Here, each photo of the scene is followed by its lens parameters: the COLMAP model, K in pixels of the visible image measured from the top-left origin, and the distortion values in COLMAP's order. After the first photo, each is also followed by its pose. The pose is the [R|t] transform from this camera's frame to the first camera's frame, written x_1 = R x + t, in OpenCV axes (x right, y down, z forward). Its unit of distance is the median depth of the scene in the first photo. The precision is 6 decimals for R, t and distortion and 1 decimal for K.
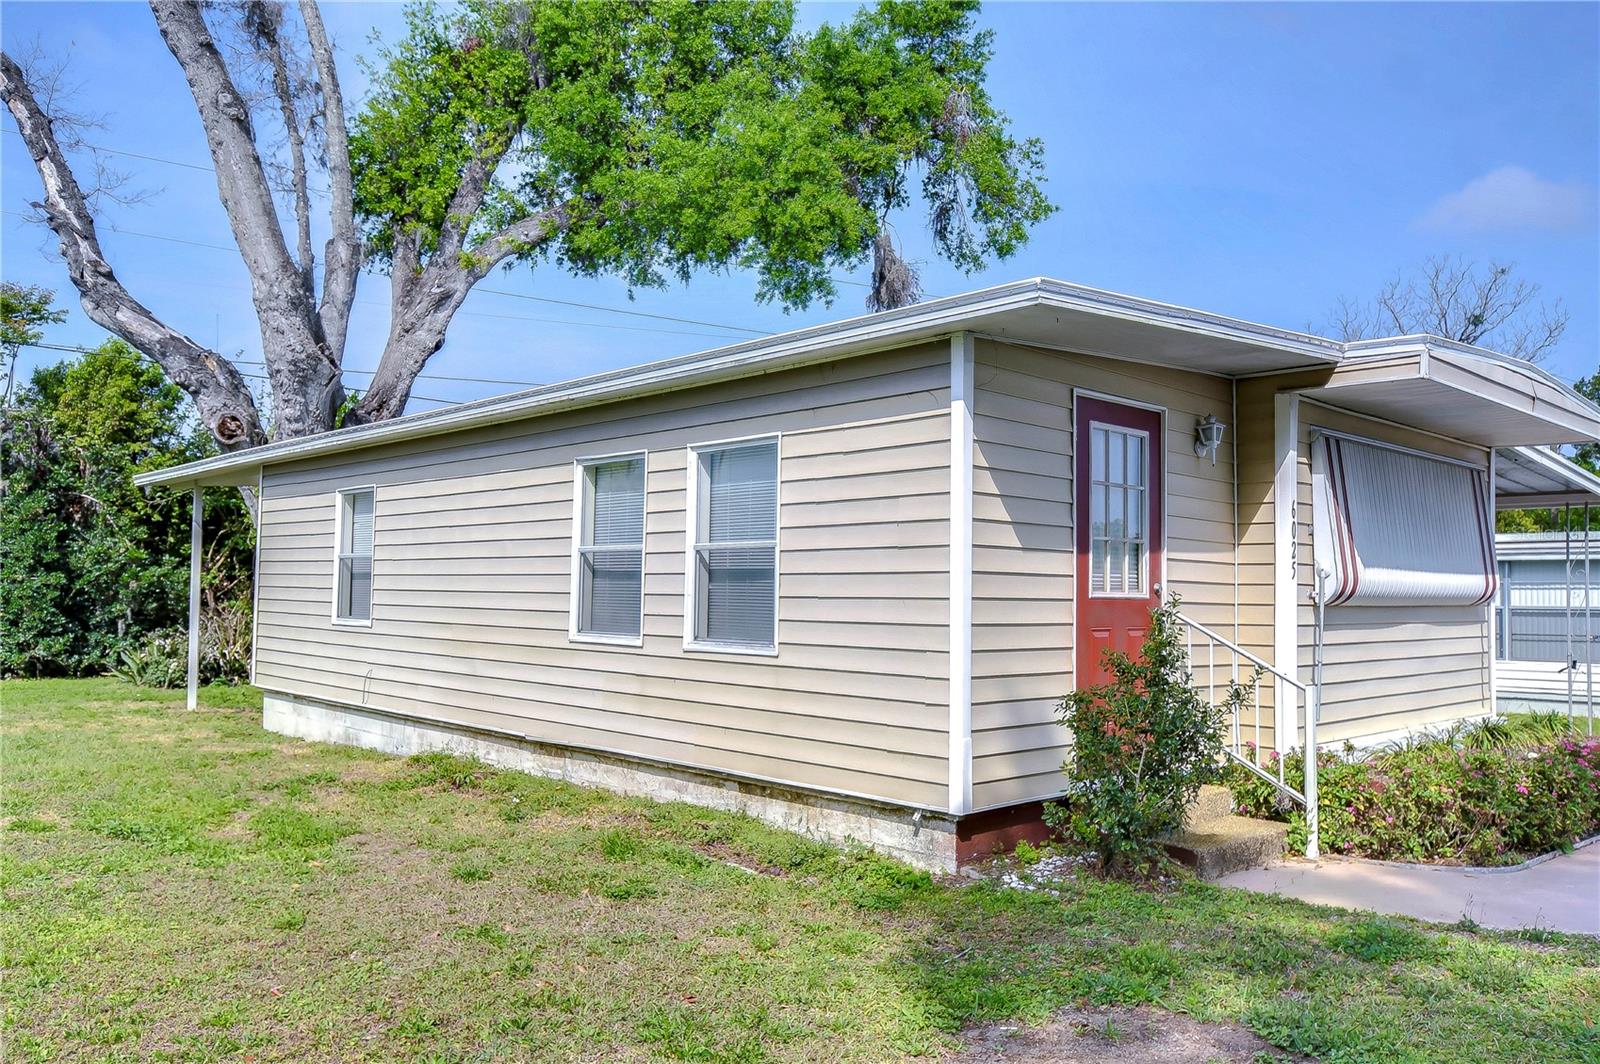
lens RADIAL K [[1213.6, 0, 793.5], [0, 1213.6, 532.3], [0, 0, 1]] dist [0.002711, -0.007287]
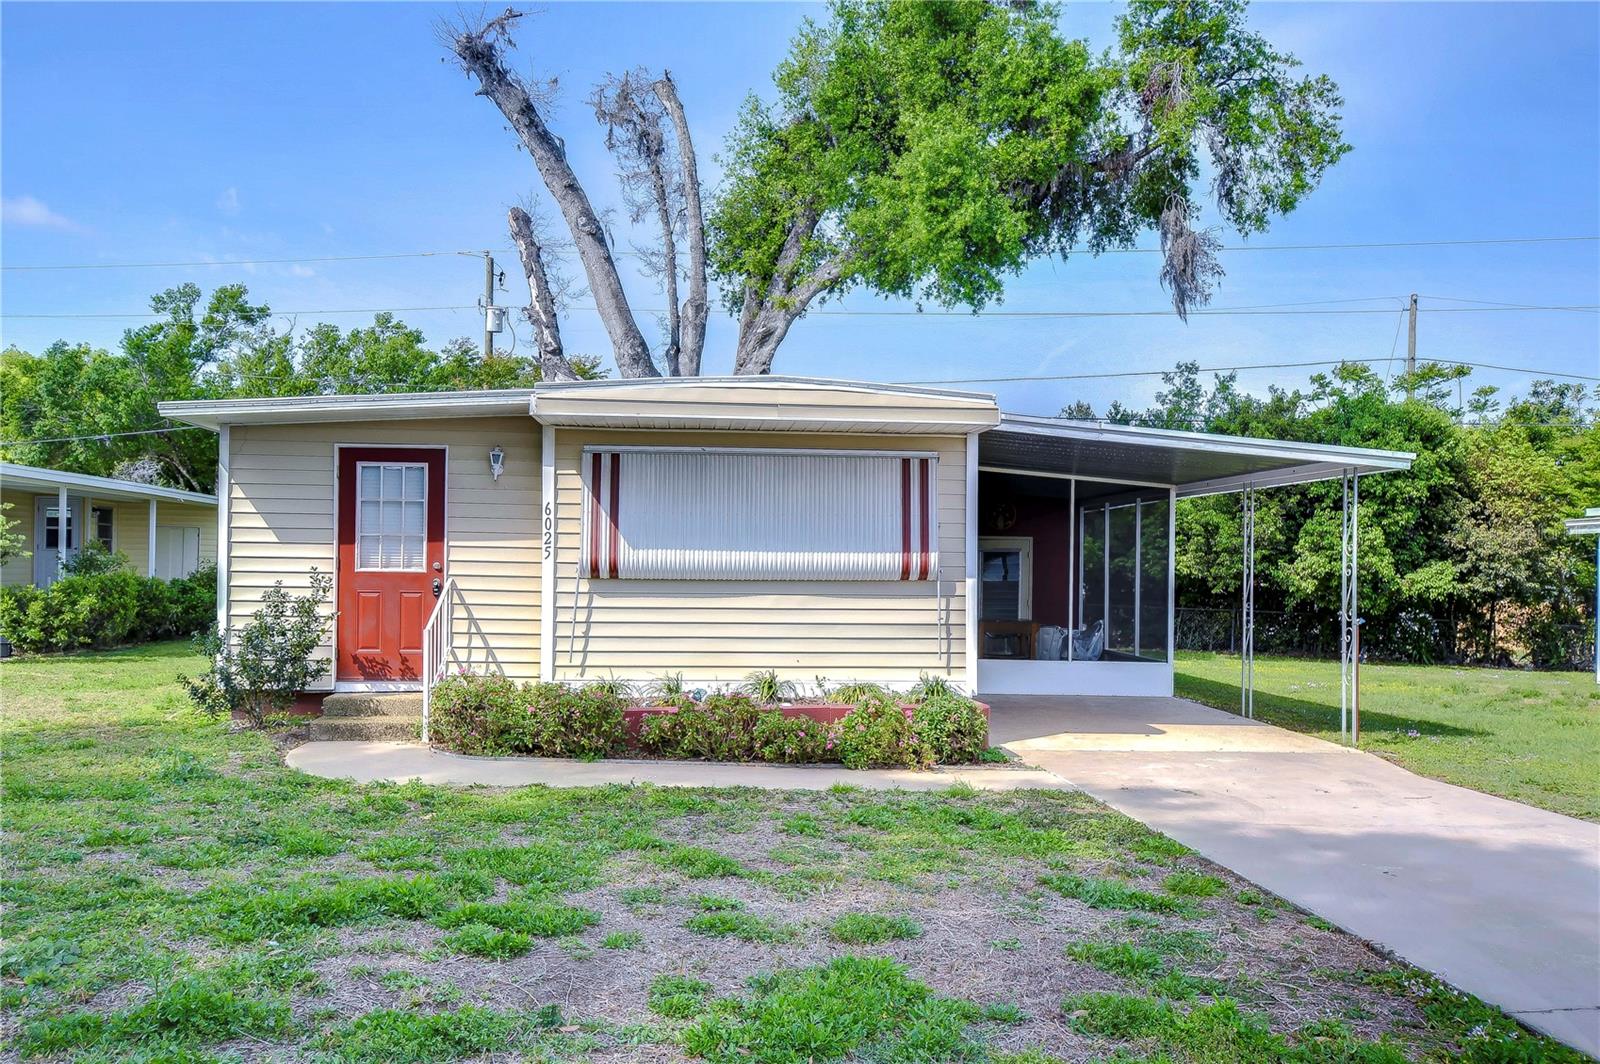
lens RADIAL K [[1227.9, 0, 800.0], [0, 1227.9, 532.0], [0, 0, 1]] dist [-0.004608, 0.000368]
pose [[0.786678, -0.020714, -0.617016, 0.539688], [0.030700, 0.999513, 0.005587, 0.003208], [0.616600, -0.023337, 0.786931, 0.023982]]
